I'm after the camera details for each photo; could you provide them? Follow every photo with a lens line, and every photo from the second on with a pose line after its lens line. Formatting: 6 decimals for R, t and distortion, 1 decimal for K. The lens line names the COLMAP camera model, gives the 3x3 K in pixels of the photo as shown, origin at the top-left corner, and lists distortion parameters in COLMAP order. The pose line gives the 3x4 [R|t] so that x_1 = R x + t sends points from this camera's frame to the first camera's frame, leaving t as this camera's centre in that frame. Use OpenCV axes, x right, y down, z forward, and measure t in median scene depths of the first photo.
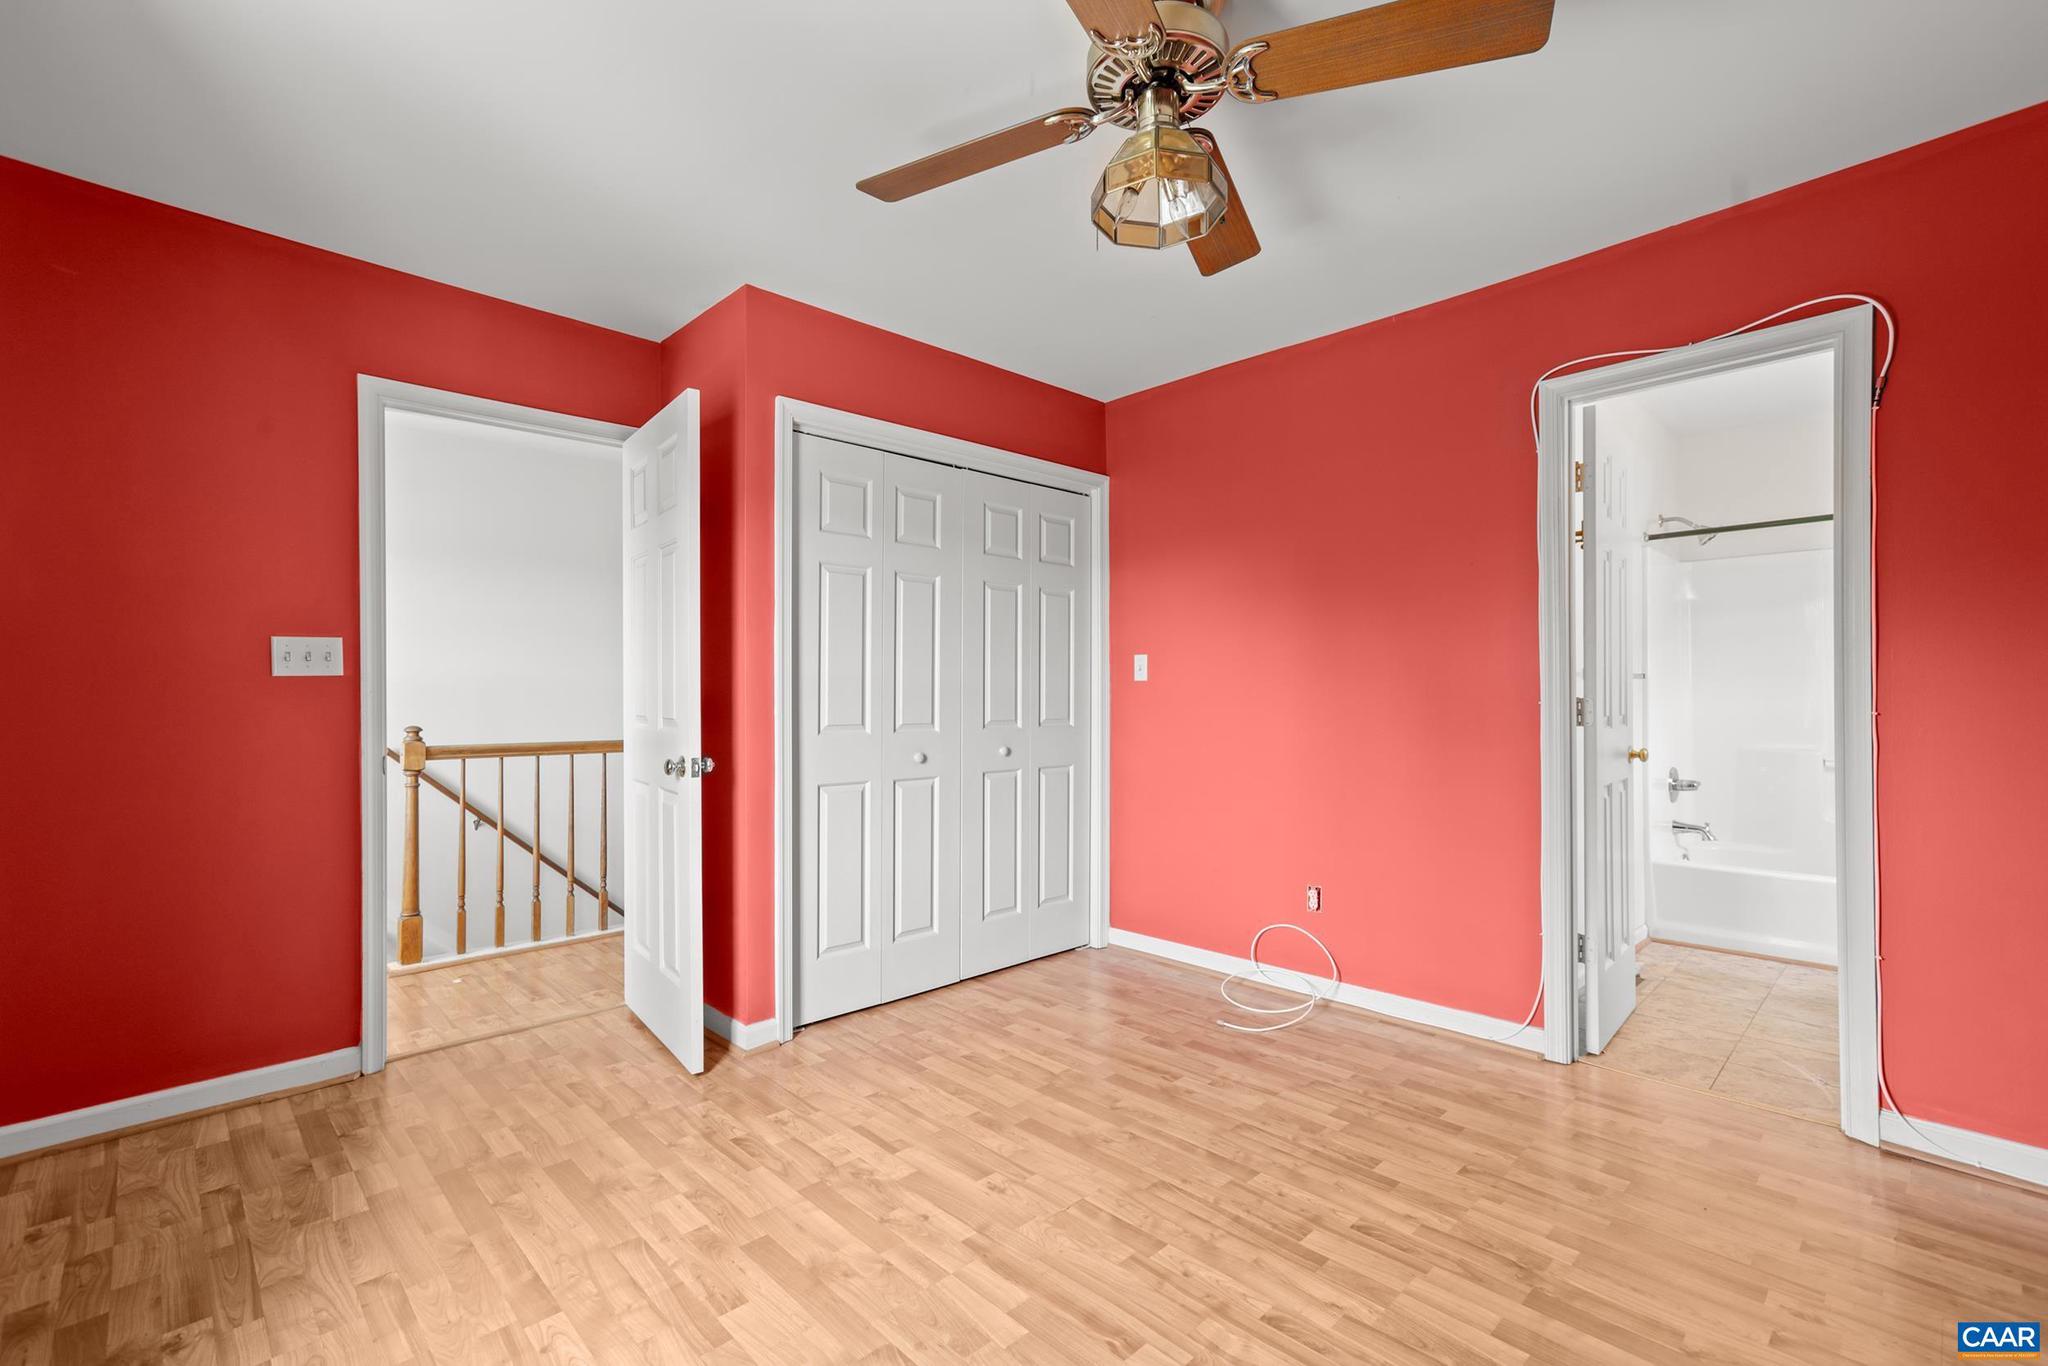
lens RADIAL K [[903.0, 0, 1012.0], [0, 903.0, 686.9], [0, 0, 1]] dist [-0.012879, 0.021950]
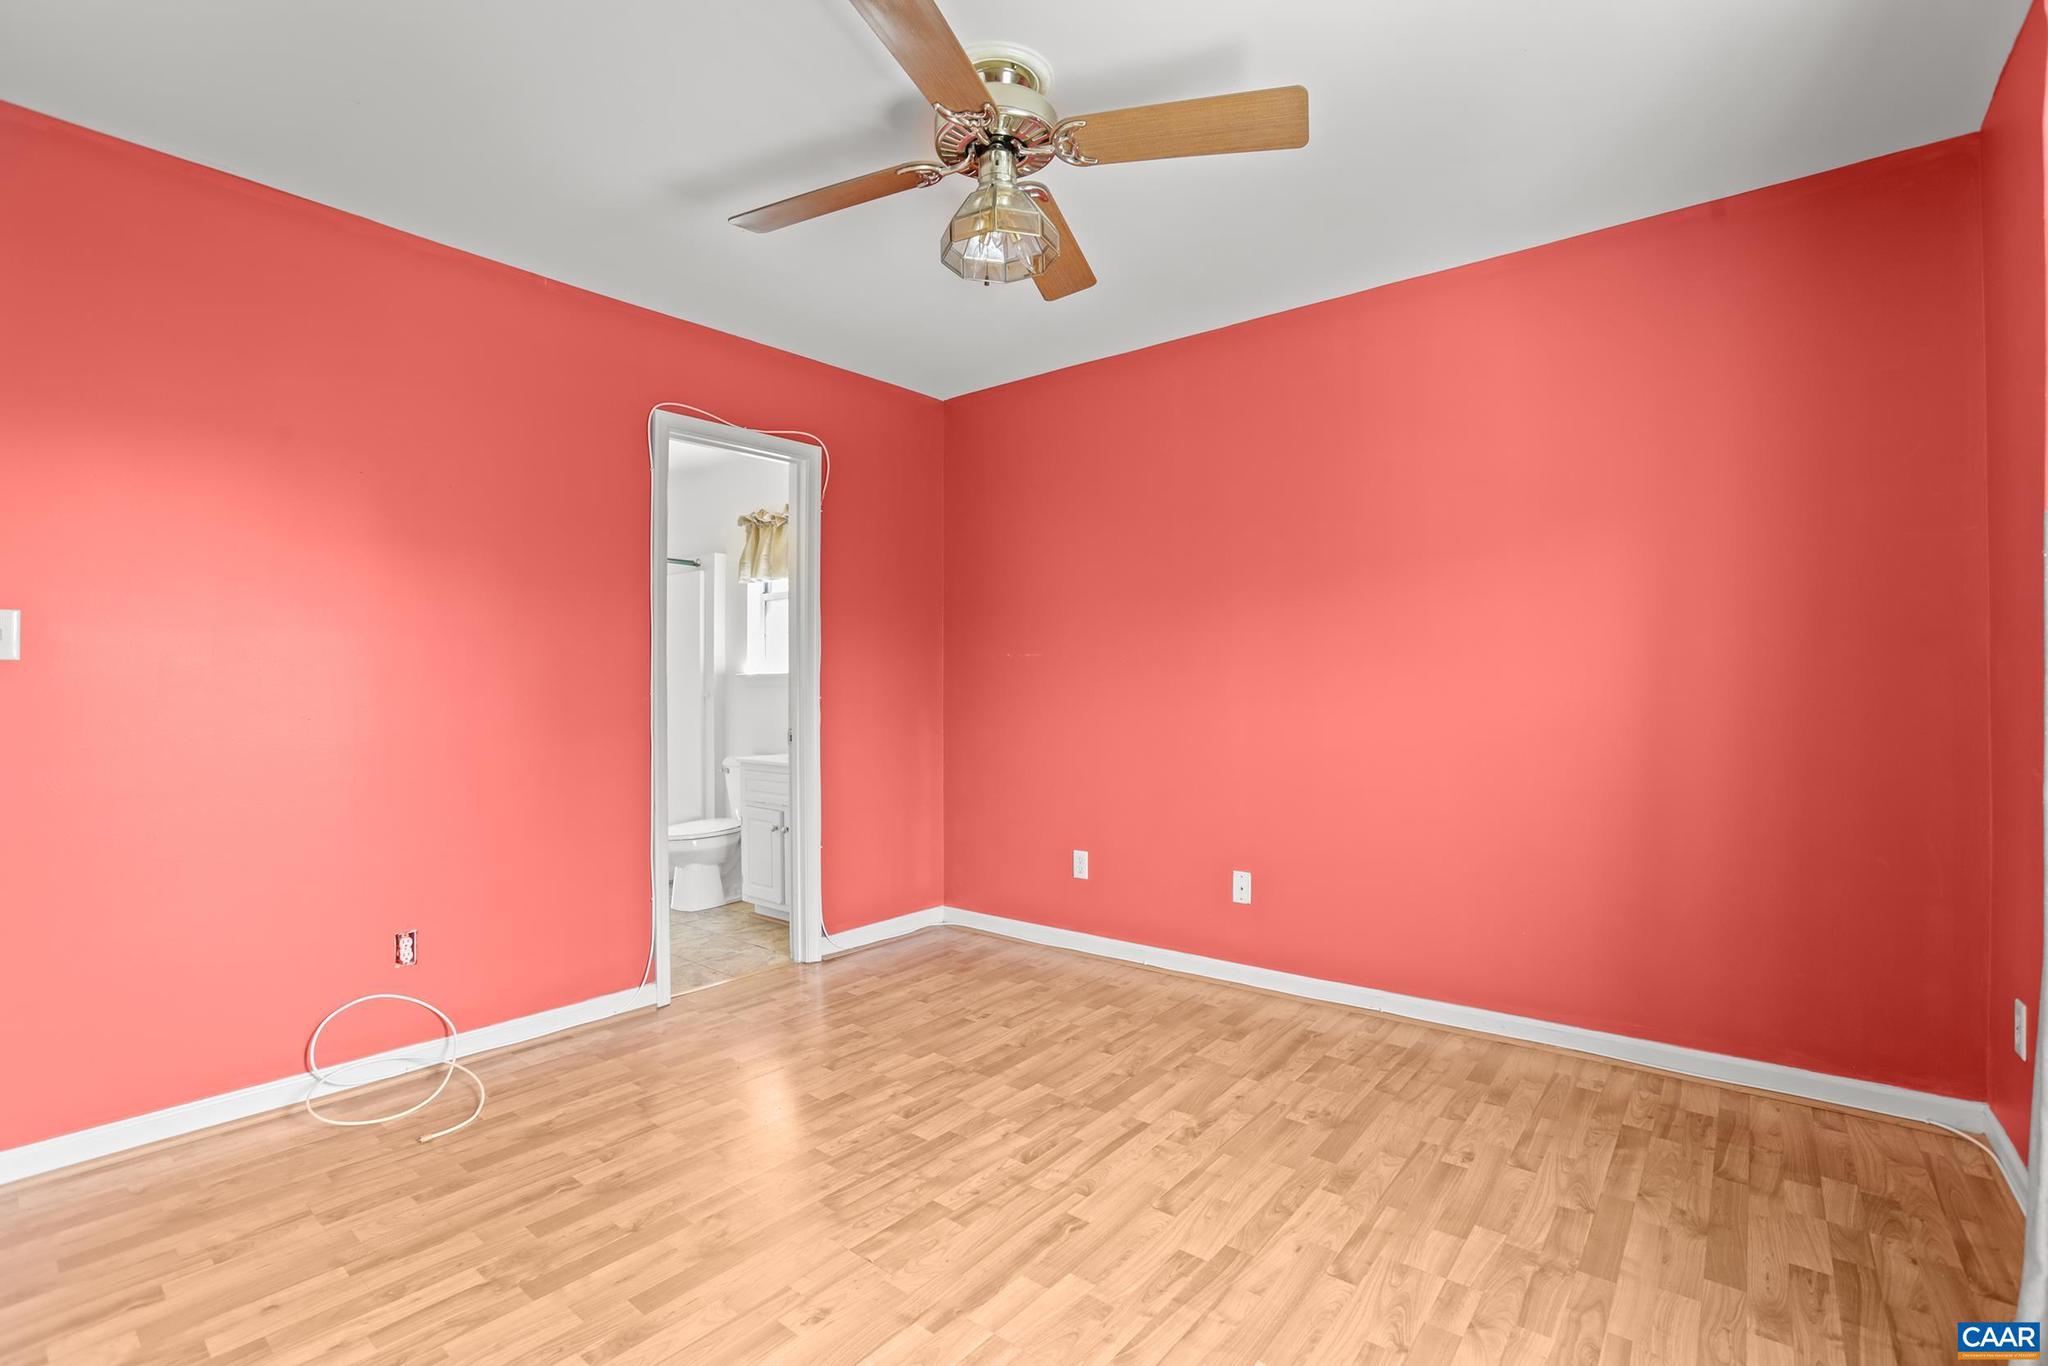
lens RADIAL K [[932.6, 0, 1024.0], [0, 932.6, 683.0], [0, 0, 1]] dist [-0.063223, 0.023950]
pose [[-0.129006, 0.009354, 0.991600, -0.706227], [-0.008909, 0.999904, -0.010592, 0.015524], [-0.991604, -0.010201, -0.128910, 0.801920]]
